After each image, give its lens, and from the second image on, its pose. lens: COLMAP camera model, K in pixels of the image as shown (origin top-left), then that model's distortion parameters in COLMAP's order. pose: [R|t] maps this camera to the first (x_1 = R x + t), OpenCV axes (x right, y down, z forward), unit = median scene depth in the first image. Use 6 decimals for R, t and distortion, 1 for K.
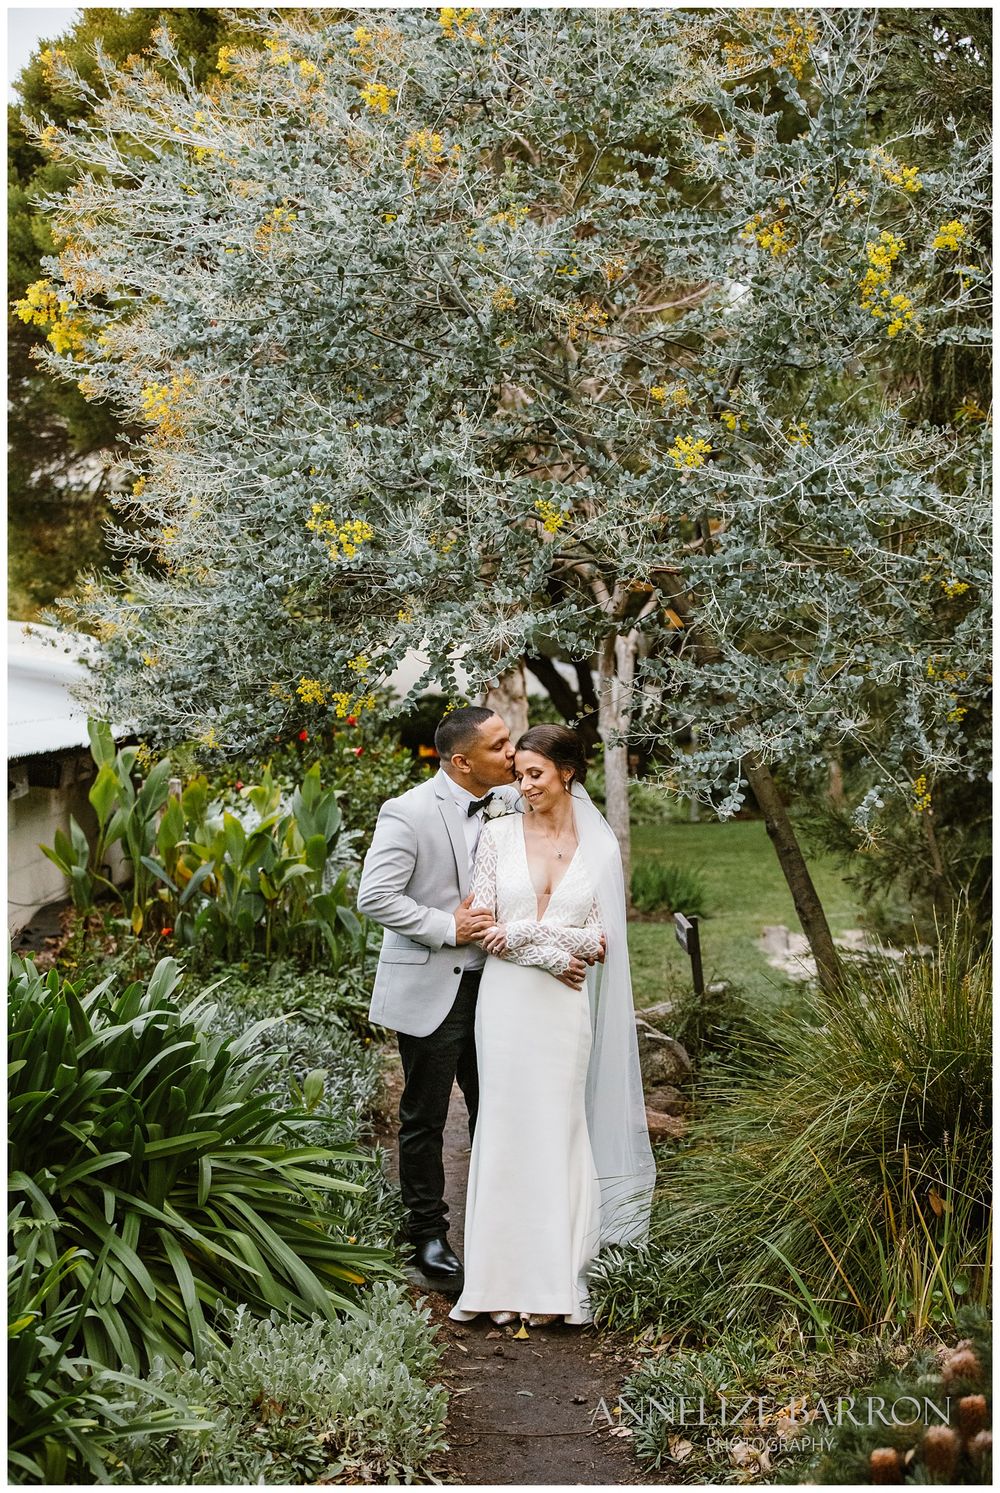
lens RADIAL K [[5252.9, 0, 500.0], [0, 5252.9, 746.5], [0, 0, 1]] dist [-0.169883, 0.916262]
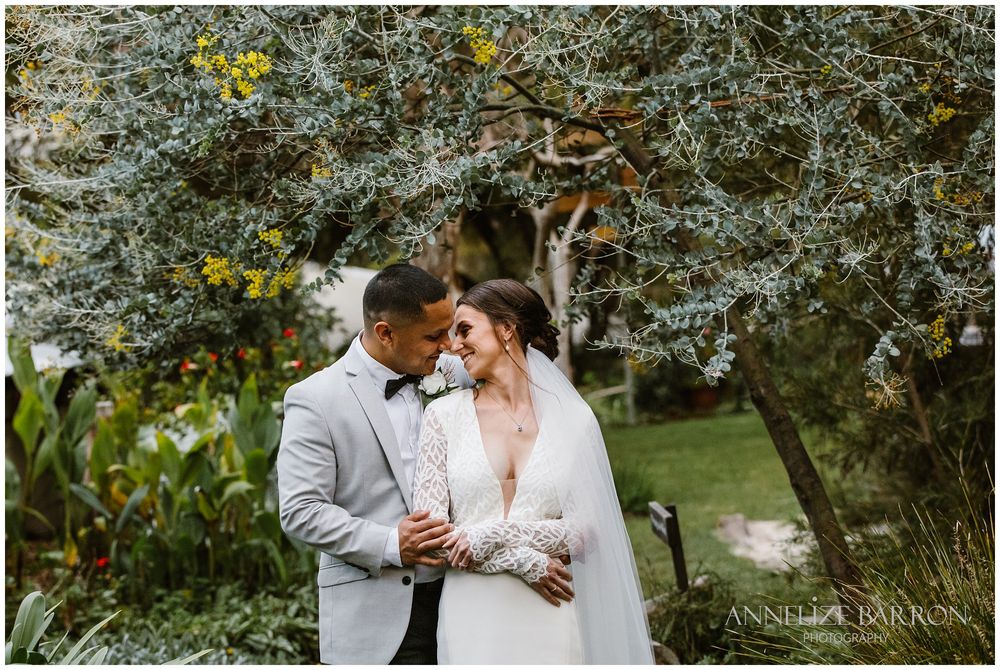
lens RADIAL K [[3518.4, 0, 500.0], [0, 3518.4, 335.0], [0, 0, 1]] dist [-0.169883, 0.916262]
pose [[0.997634, -0.066773, 0.016392, -0.000033], [0.067183, 0.997405, -0.025863, 0.017604], [-0.014622, 0.026903, 0.999531, 0.412798]]
